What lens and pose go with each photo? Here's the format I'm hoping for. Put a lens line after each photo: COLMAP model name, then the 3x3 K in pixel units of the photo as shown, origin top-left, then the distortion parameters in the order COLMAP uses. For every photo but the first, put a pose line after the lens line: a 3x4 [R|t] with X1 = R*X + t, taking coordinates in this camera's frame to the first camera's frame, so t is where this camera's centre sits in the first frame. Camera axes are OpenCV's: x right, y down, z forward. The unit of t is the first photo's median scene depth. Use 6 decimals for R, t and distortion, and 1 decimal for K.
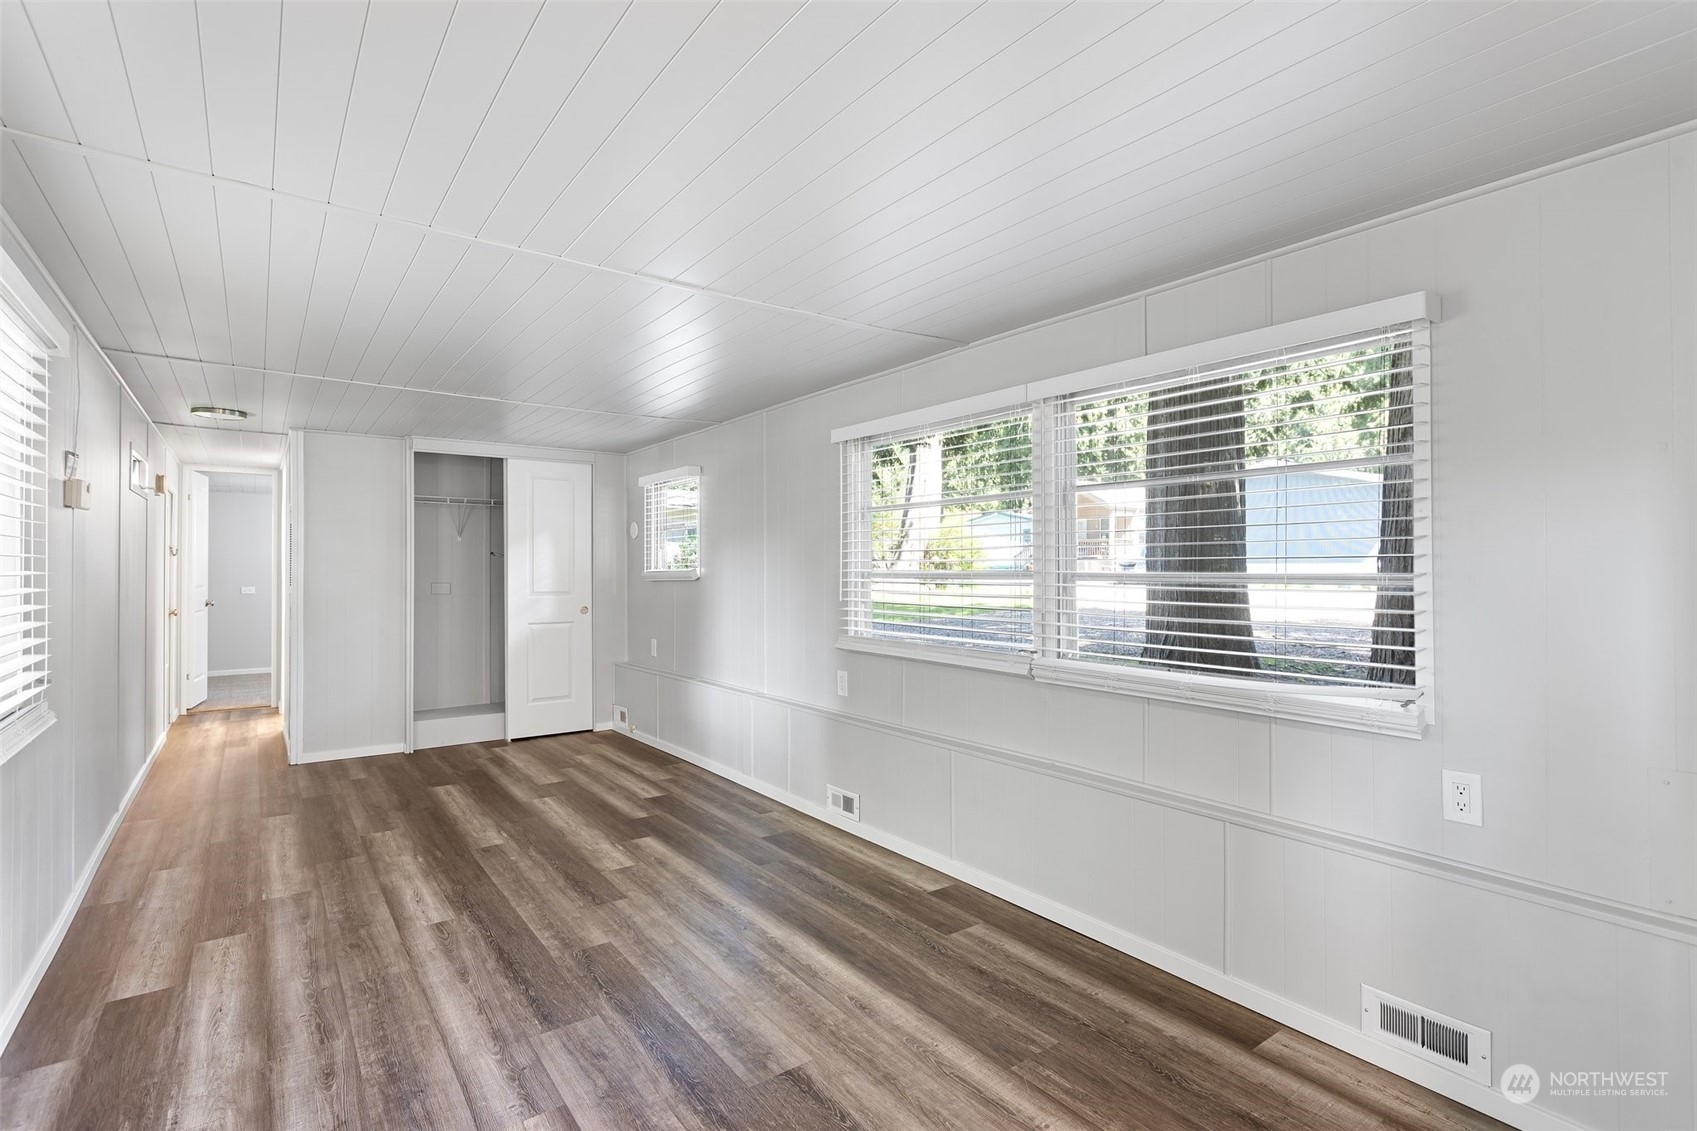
lens RADIAL K [[809.7, 0, 848.1], [0, 809.7, 558.1], [0, 0, 1]] dist [0.000261, 0.000584]
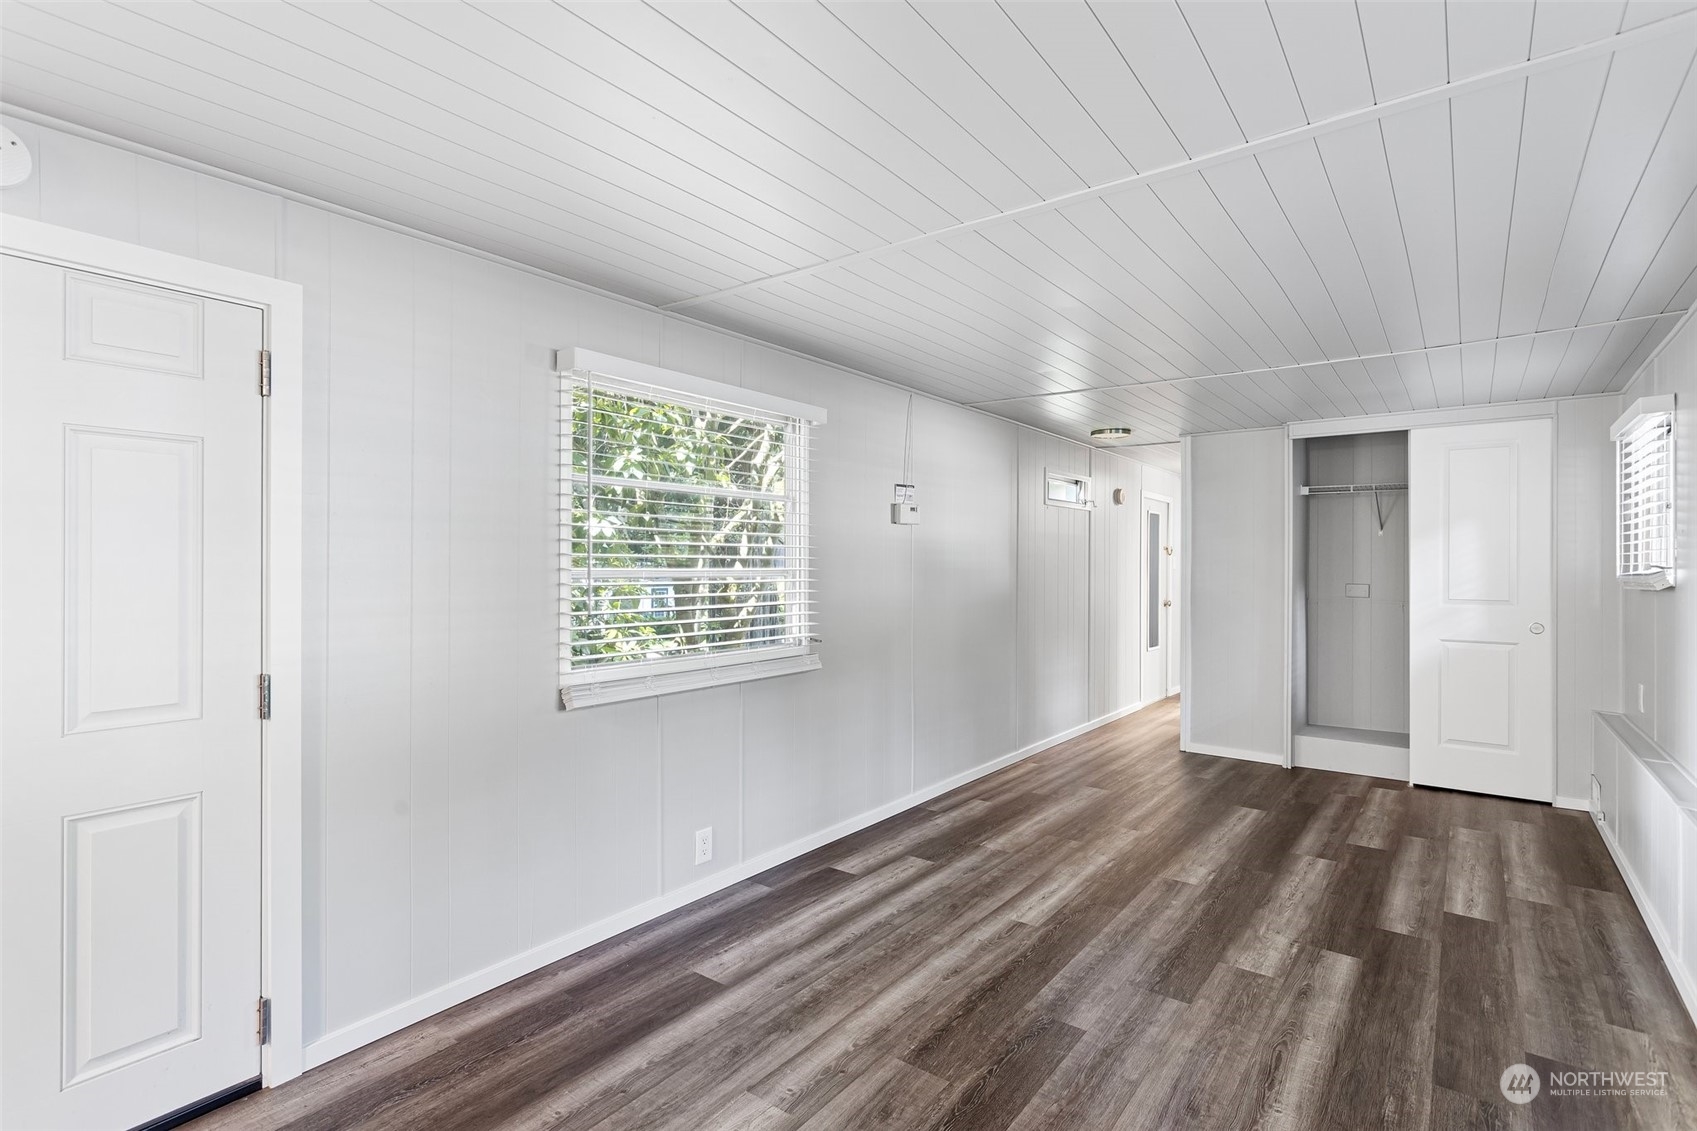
lens RADIAL K [[809.7, 0, 848.3], [0, 809.7, 563.0], [0, 0, 1]] dist [0.000261, 0.000584]
pose [[0.278955, 0.000841, -0.960304, 0.325288], [0.007441, 0.999968, 0.003037, 0.001869], [0.960275, -0.007992, 0.278940, 0.430411]]
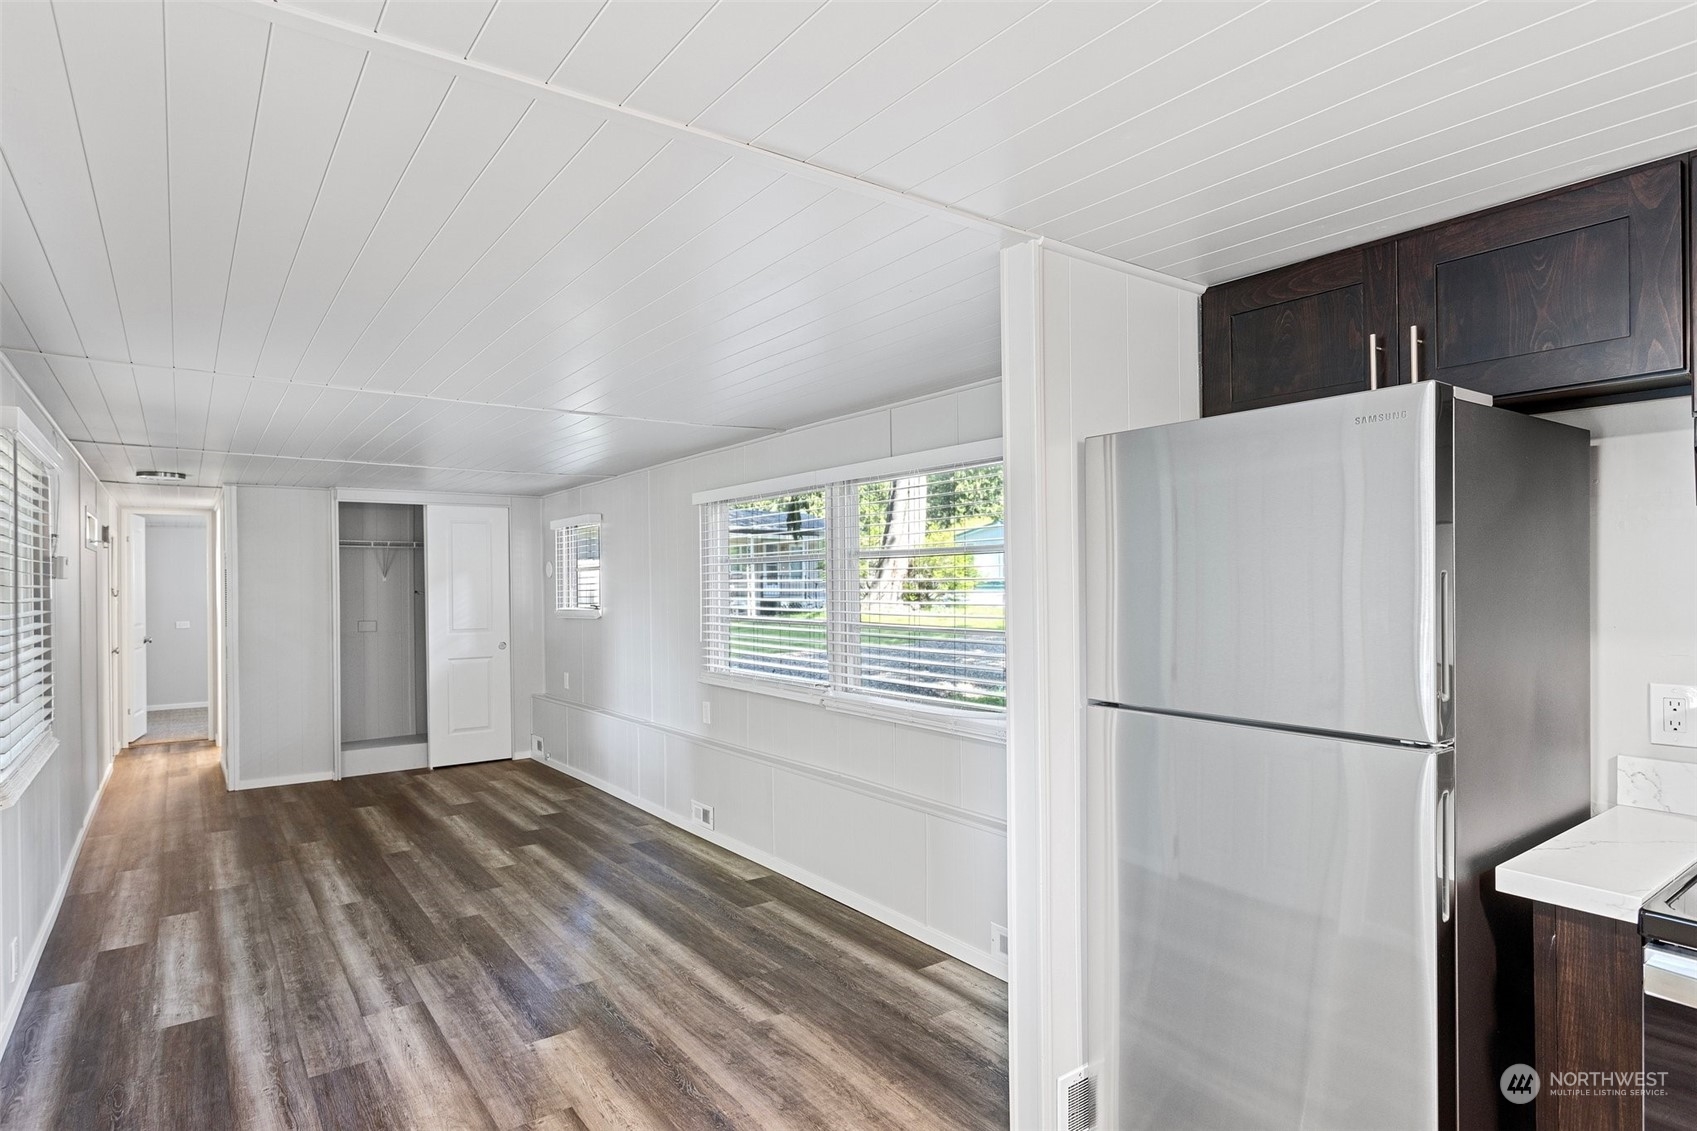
lens RADIAL K [[911.8, 0, 851.7], [0, 911.8, 578.6], [0, 0, 1]] dist [-0.004594, 0.000591]
pose [[0.999963, -0.008302, 0.002161, 0.235811], [0.008286, 0.999938, 0.007434, -0.052798], [-0.002222, -0.007416, 0.999970, -0.352741]]
